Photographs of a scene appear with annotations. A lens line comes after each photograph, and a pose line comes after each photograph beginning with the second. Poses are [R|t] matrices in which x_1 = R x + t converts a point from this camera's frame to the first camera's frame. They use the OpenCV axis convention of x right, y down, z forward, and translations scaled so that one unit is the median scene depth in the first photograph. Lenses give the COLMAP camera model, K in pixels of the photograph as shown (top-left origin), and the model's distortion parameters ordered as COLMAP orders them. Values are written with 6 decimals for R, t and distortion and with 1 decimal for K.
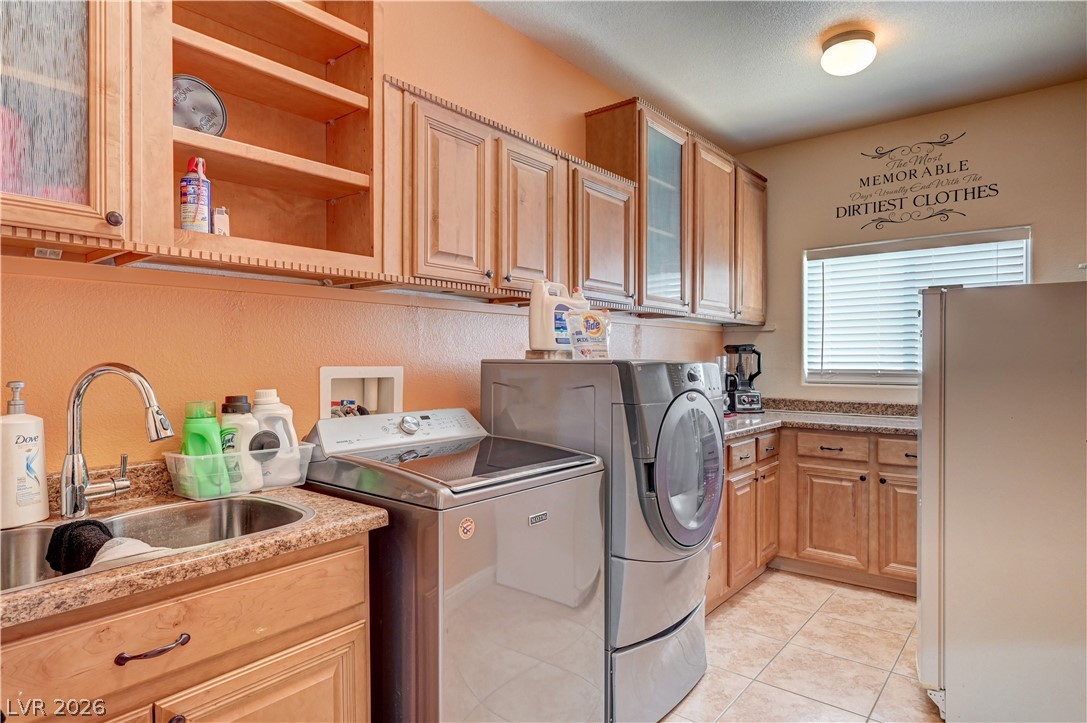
lens RADIAL K [[614.4, 0, 543.5], [0, 614.4, 361.9], [0, 0, 1]] dist [-0.002337, -0.000303]
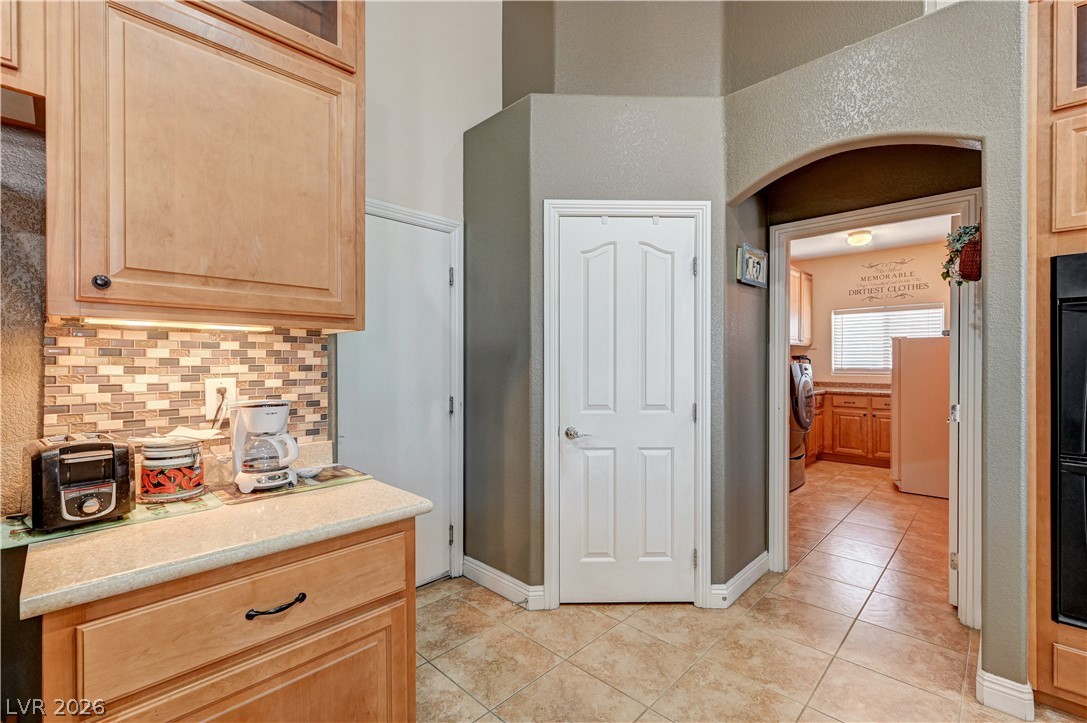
lens RADIAL K [[476.3, 0, 543.2], [0, 476.3, 361.7], [0, 0, 1]] dist [0.000455, 0.000022]
pose [[0.996804, 0.000534, -0.079883, -0.488165], [-0.001006, 0.999982, -0.005875, 0.003584], [0.079878, 0.005937, 0.996787, -0.792197]]
